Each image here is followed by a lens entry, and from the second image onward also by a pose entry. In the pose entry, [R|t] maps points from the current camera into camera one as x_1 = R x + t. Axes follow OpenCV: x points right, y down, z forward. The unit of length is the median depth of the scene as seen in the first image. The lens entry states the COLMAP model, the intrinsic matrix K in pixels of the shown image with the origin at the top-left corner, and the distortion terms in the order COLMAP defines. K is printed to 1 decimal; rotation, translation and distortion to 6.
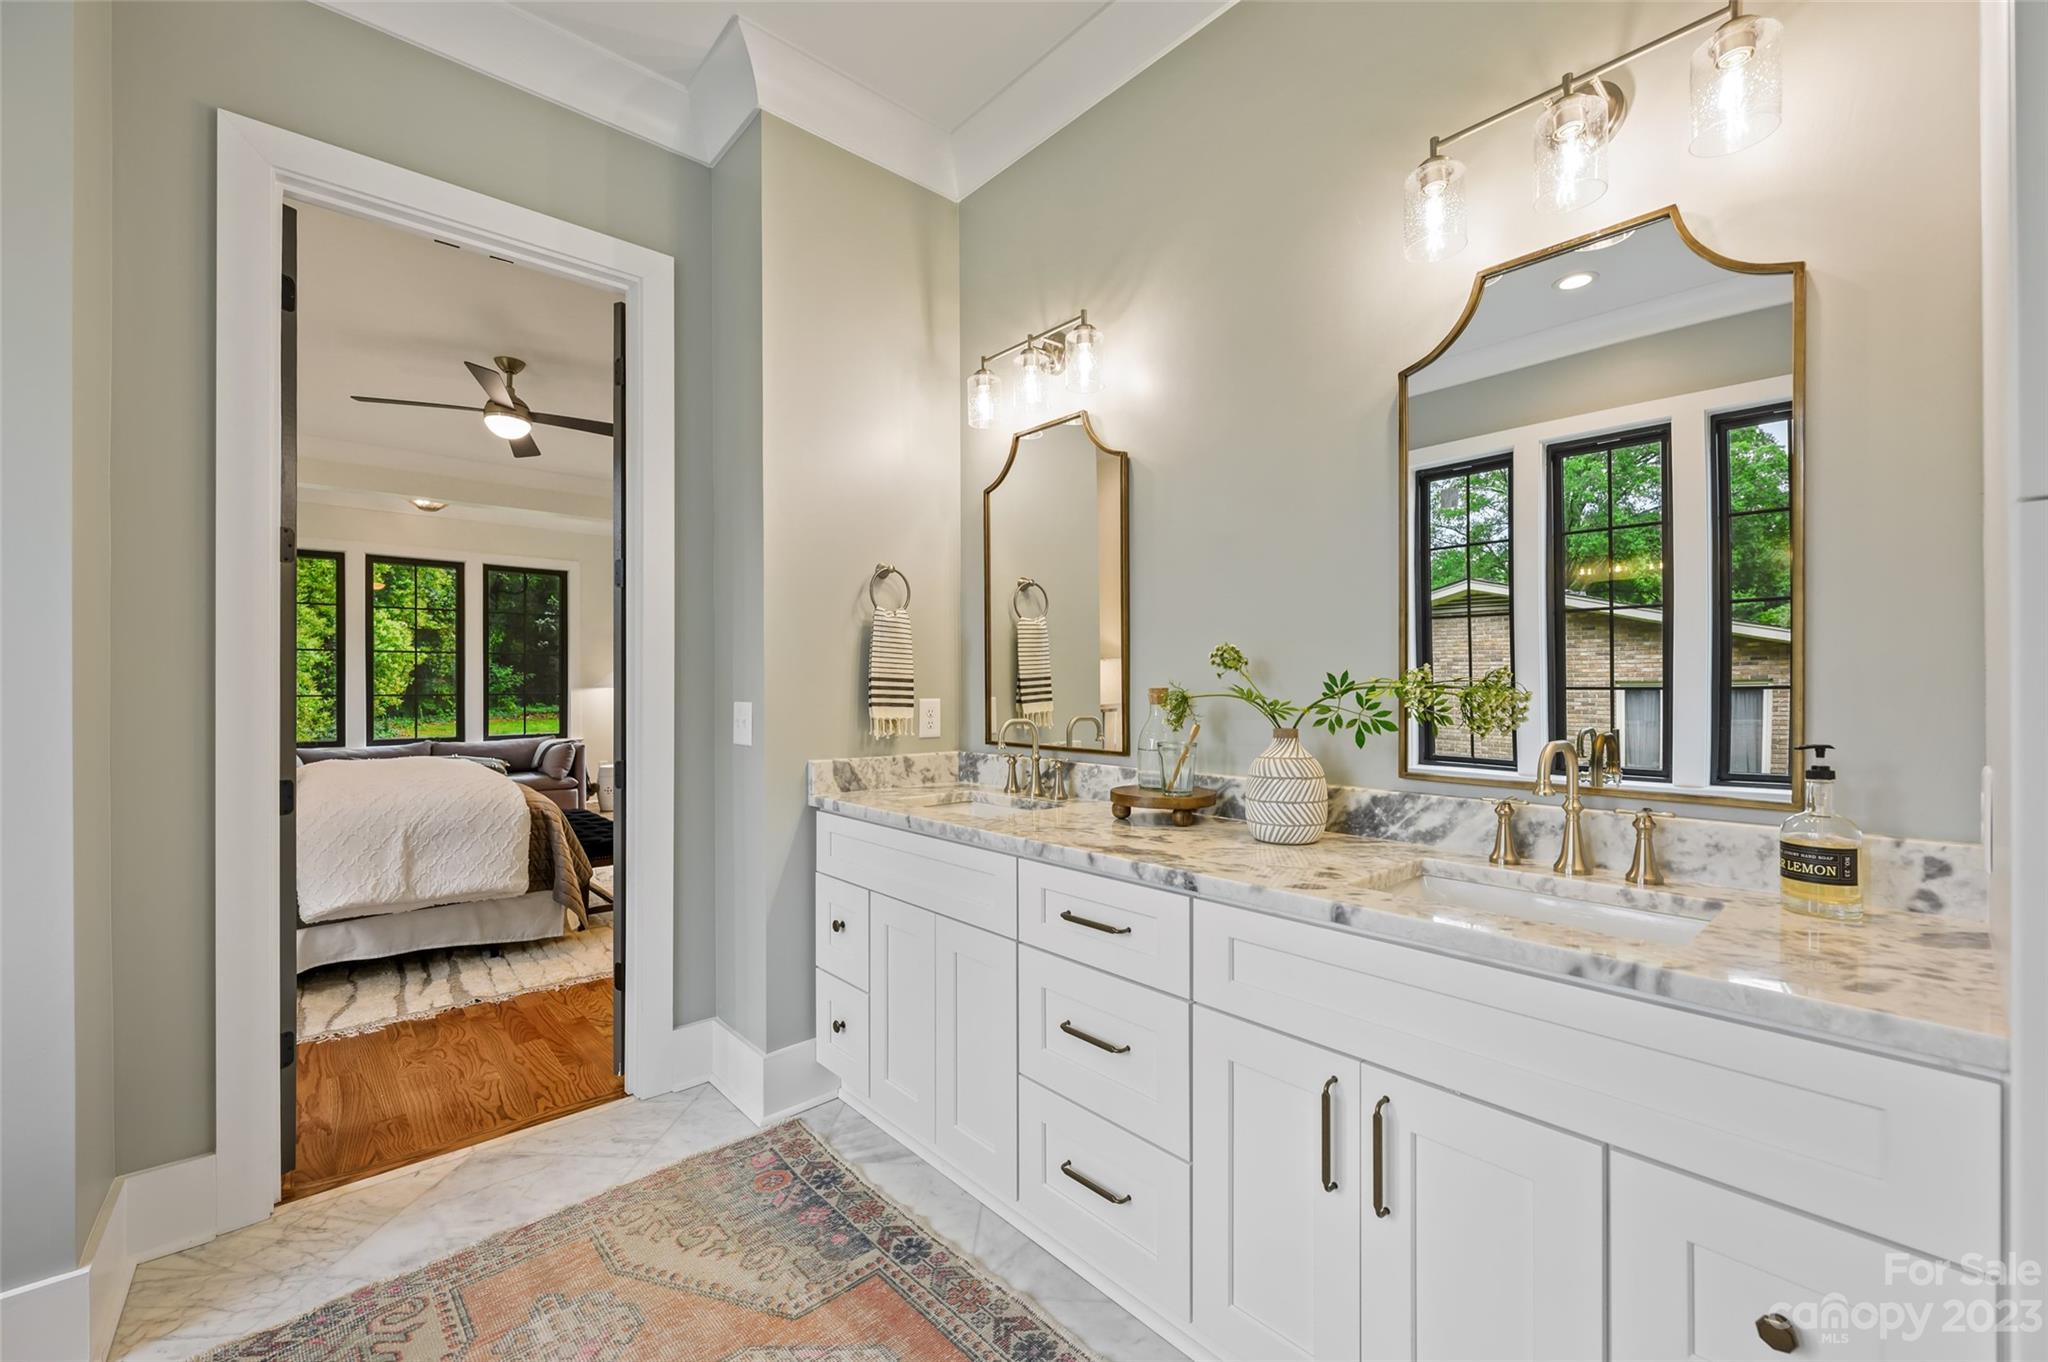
lens RADIAL K [[822.1, 0, 1027.9], [0, 822.1, 685.1], [0, 0, 1]] dist [-0.002404, -0.000374]
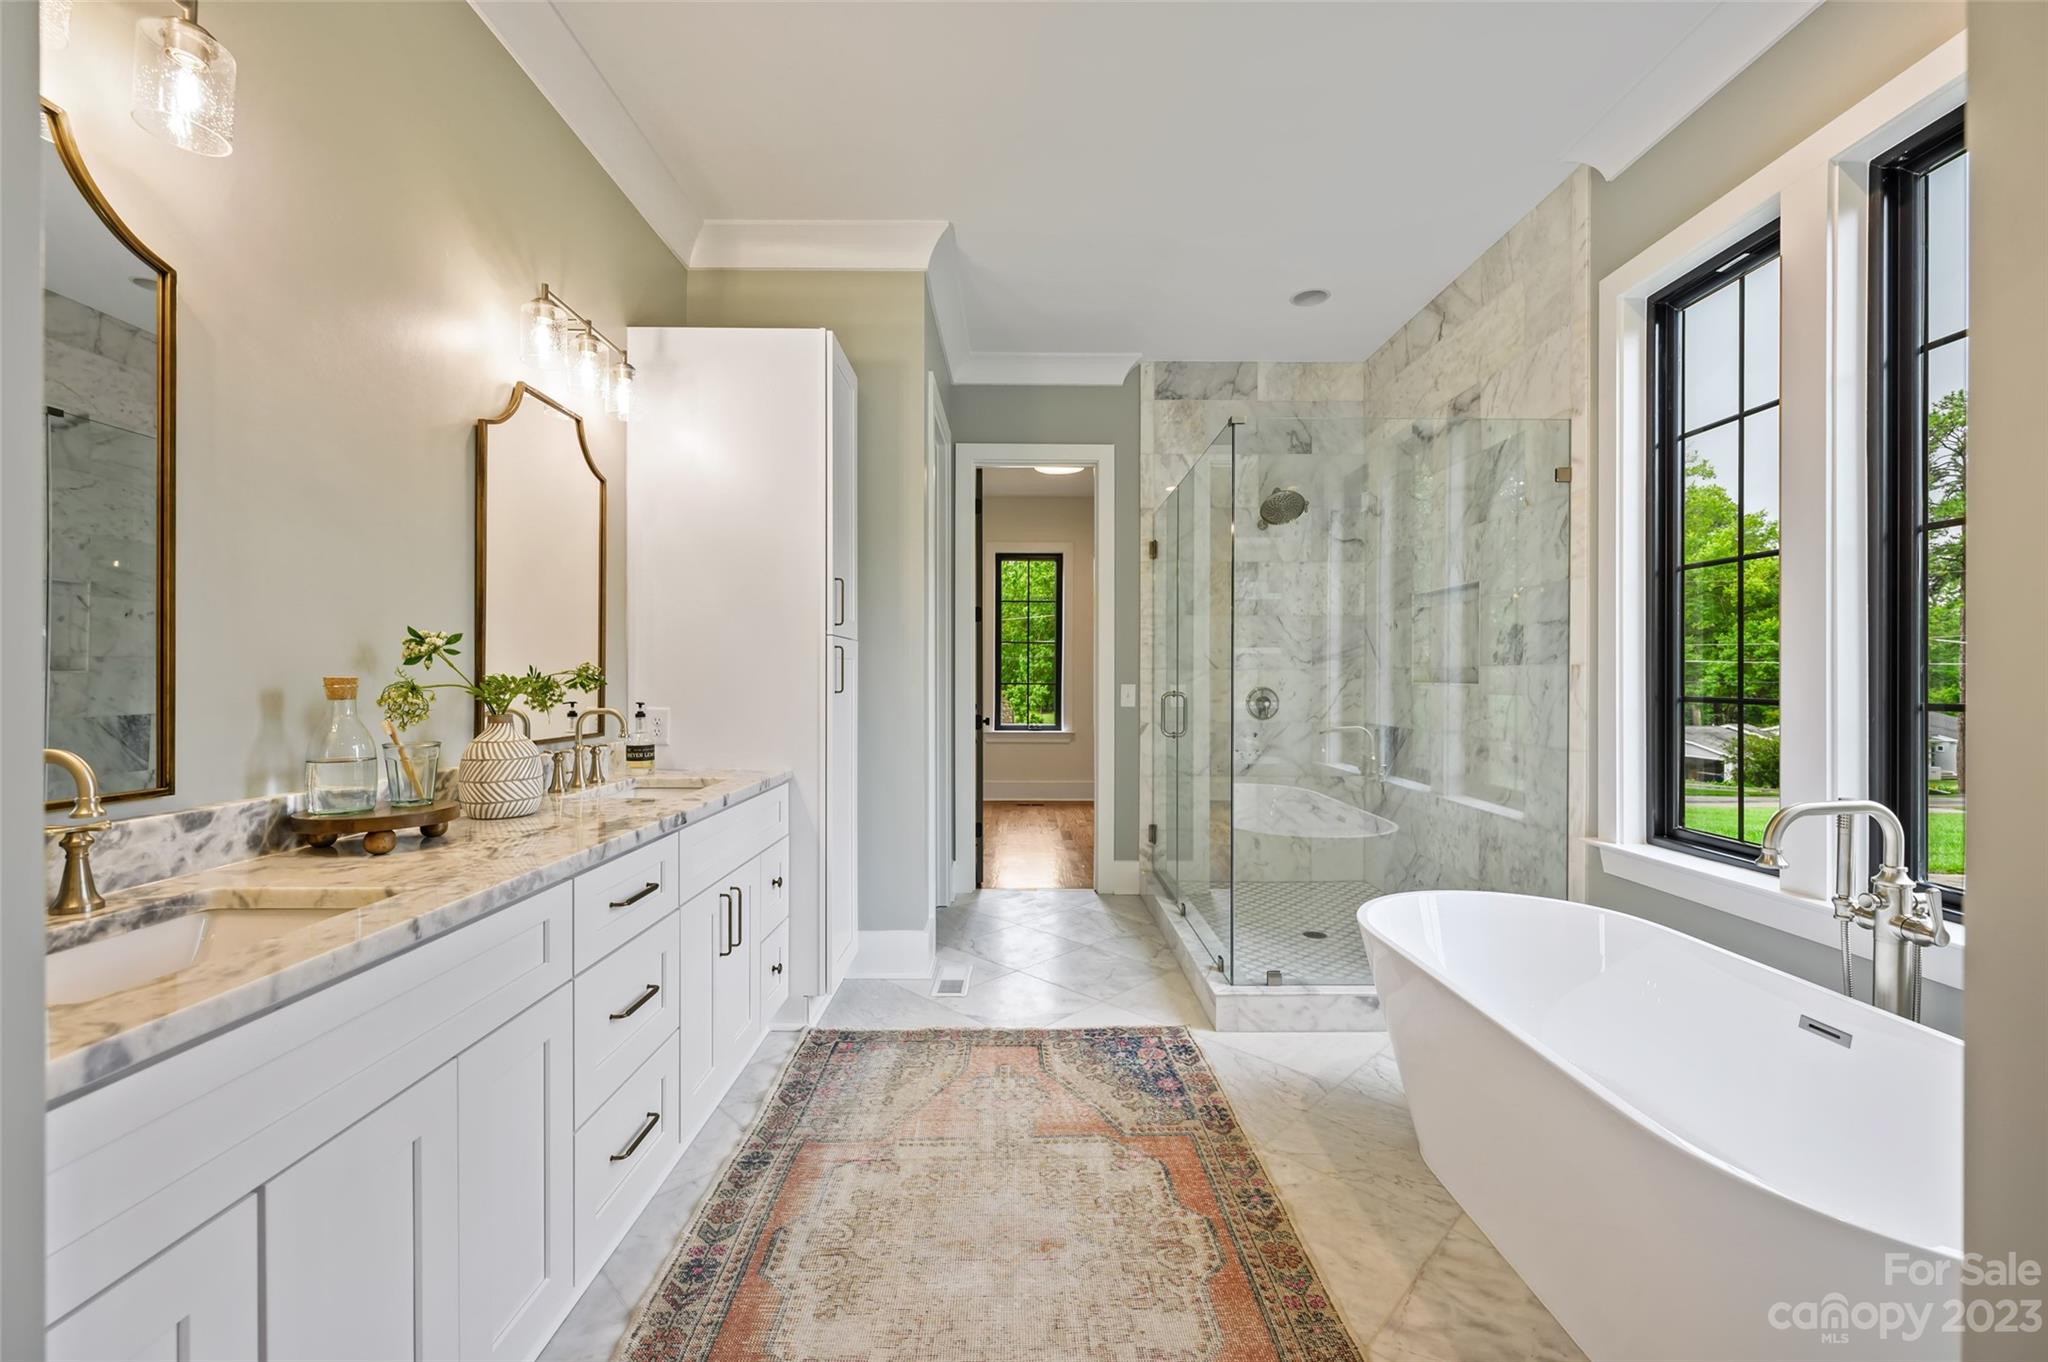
lens RADIAL K [[822.1, 0, 1022.7], [0, 822.1, 681.9], [0, 0, 1]] dist [-0.002404, -0.000374]
pose [[-0.743949, -0.002406, 0.668232, -0.699077], [-0.001159, 0.999997, 0.002310, 0.004865], [-0.668235, 0.000944, -0.743949, 1.005672]]
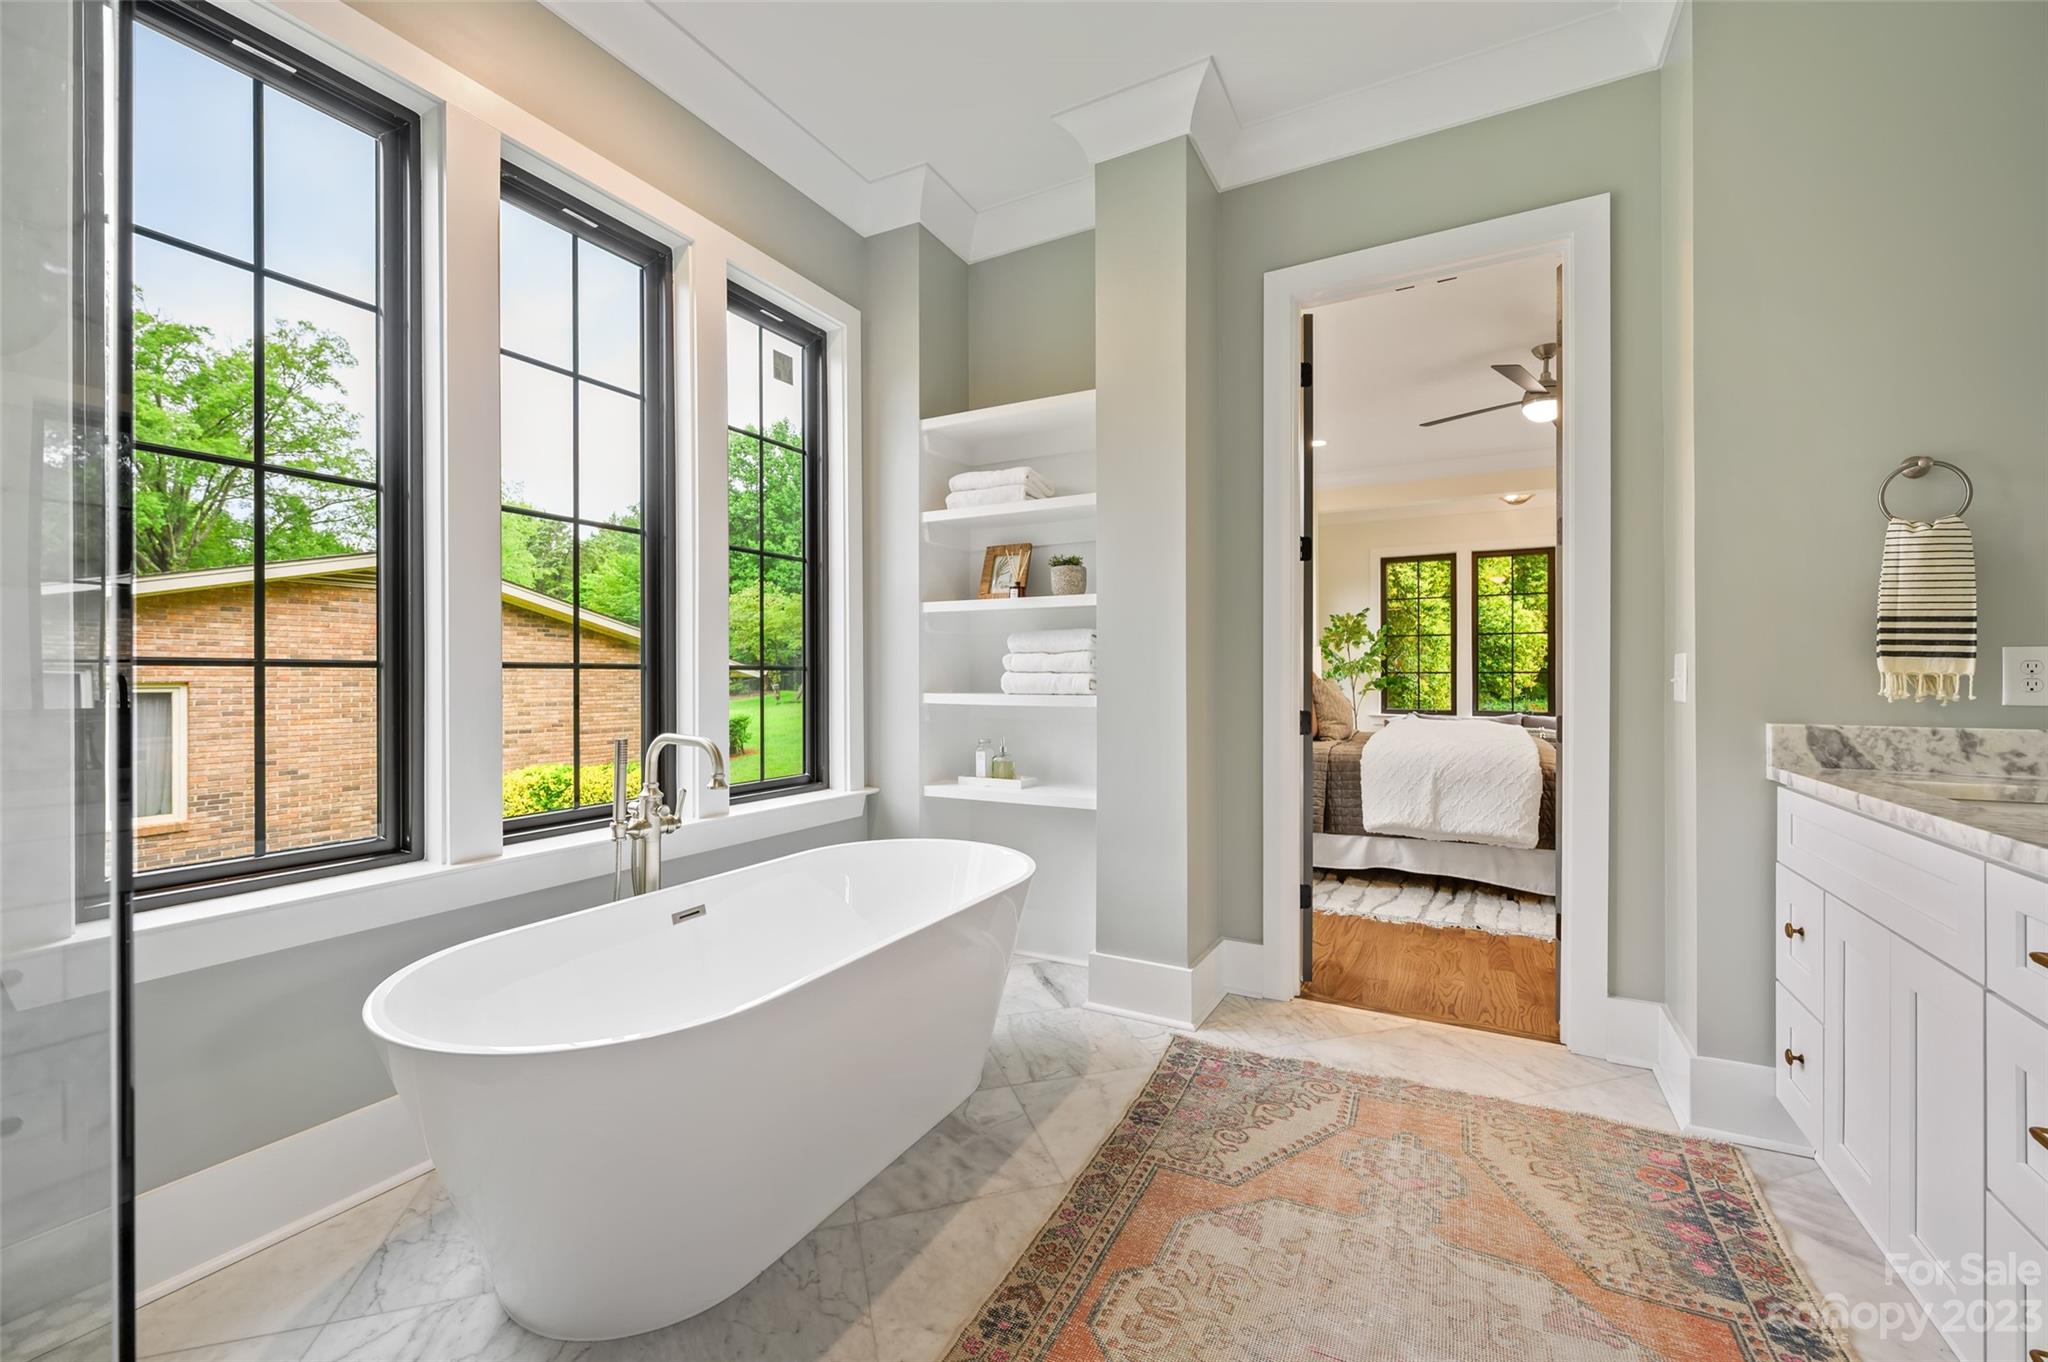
lens RADIAL K [[822.1, 0, 1031.7], [0, 822.1, 672.2], [0, 0, 1]] dist [-0.002404, -0.000374]
pose [[0.340096, -0.002881, -0.940386, 0.265106], [0.002984, 0.999994, -0.001984, 0.043047], [0.940386, -0.002131, 0.340103, 0.042086]]
